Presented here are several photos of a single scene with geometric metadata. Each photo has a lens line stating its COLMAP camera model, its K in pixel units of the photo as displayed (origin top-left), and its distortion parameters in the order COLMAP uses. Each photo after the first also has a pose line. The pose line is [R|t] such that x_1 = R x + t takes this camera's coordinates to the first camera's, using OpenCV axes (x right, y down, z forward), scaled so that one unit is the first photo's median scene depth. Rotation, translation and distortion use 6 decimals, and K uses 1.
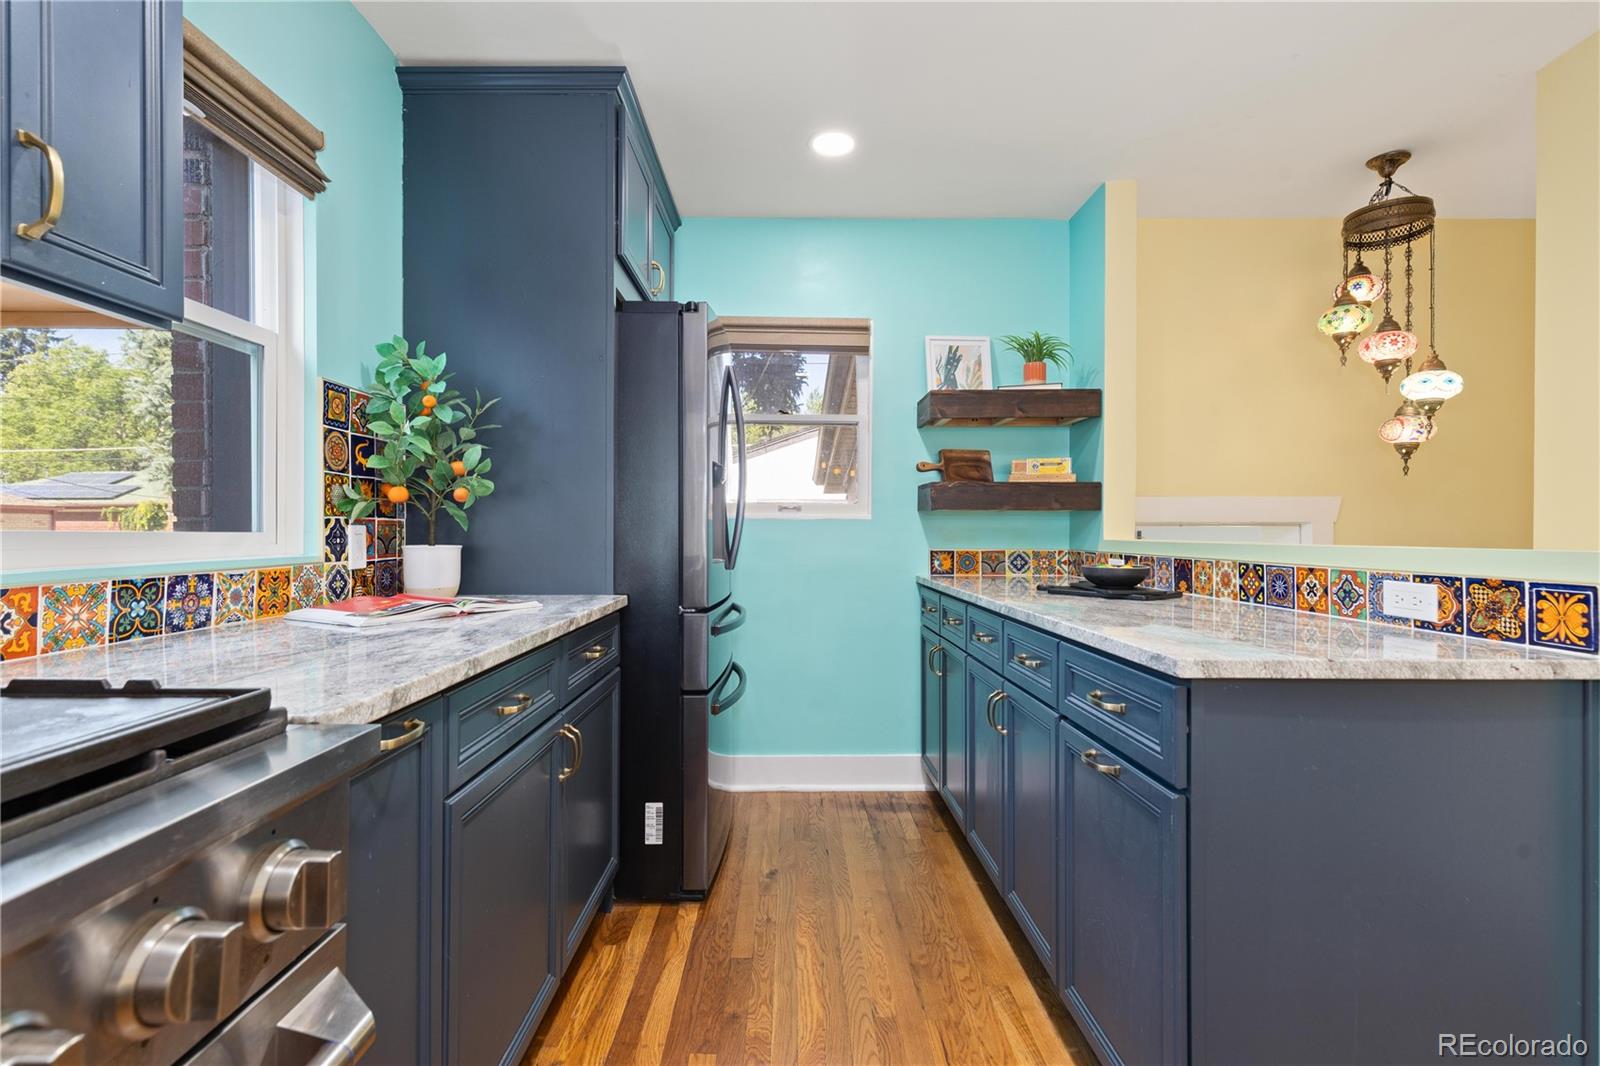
lens RADIAL K [[726.3, 0, 788.6], [0, 726.3, 532.4], [0, 0, 1]] dist [0.007984, -0.001340]
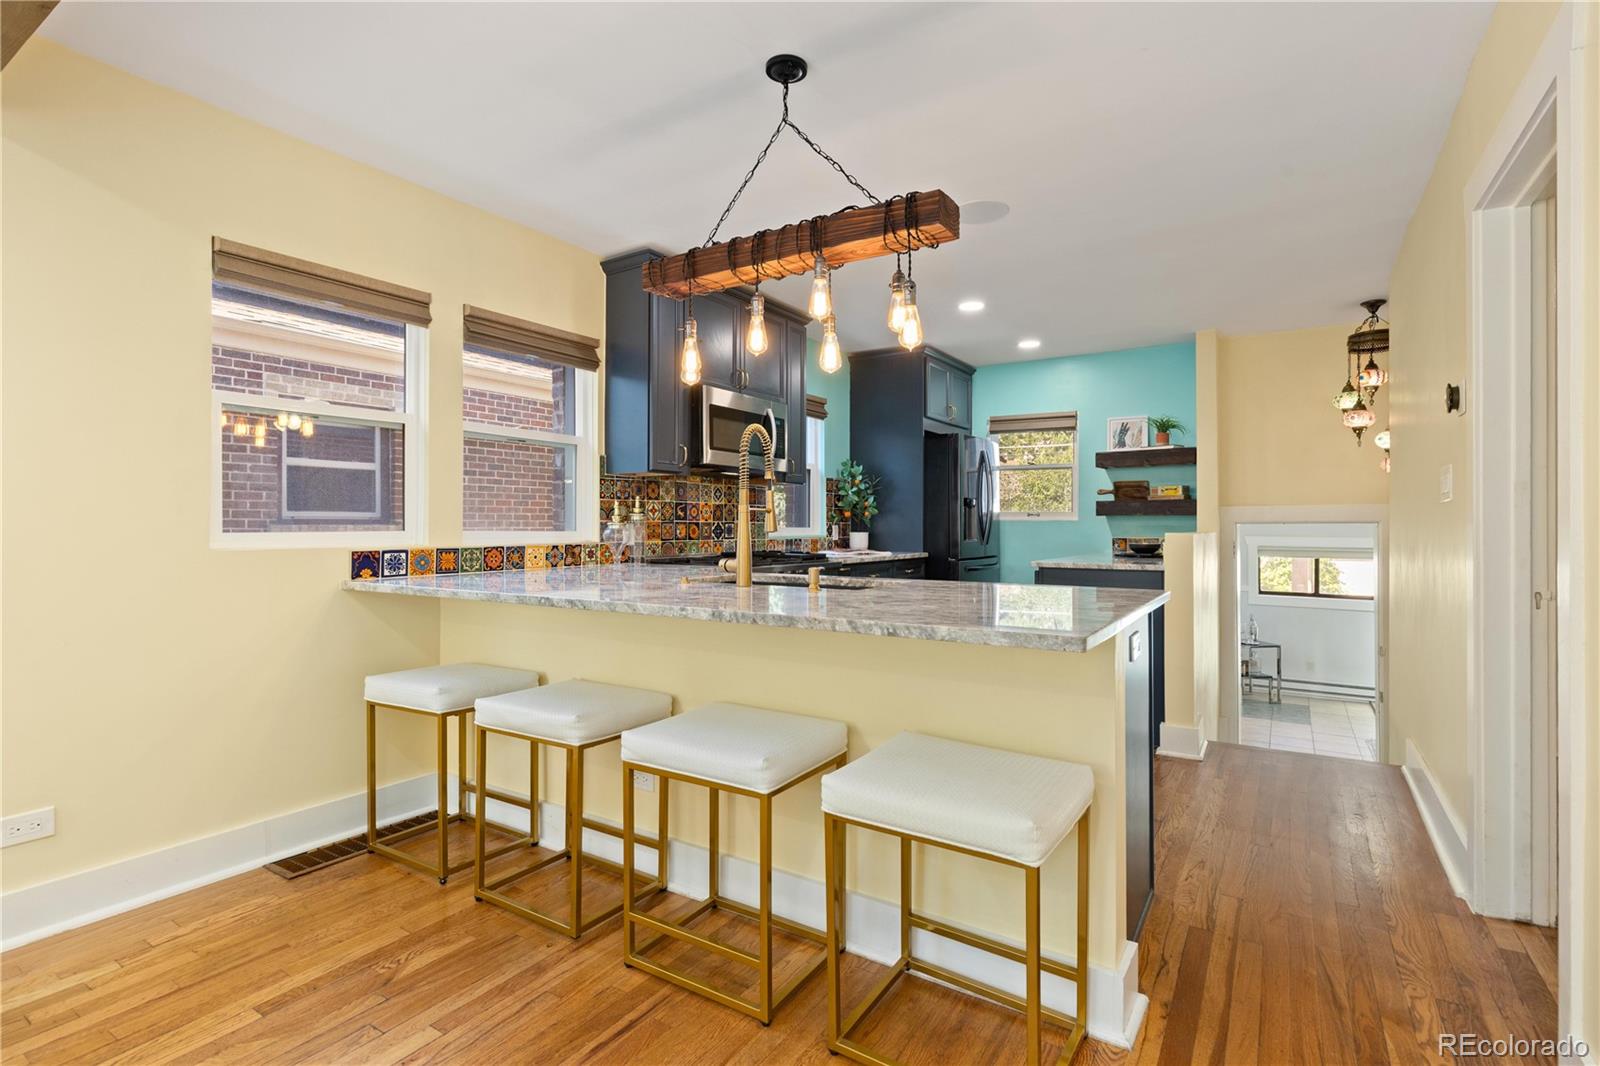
lens RADIAL K [[758.1, 0, 792.7], [0, 758.1, 521.8], [0, 0, 1]] dist [-0.000100, -0.000463]
pose [[0.838660, -0.004643, -0.544635, 0.919553], [-0.001084, 0.999947, -0.010193, 0.007640], [0.544654, 0.009138, 0.838611, -1.642668]]
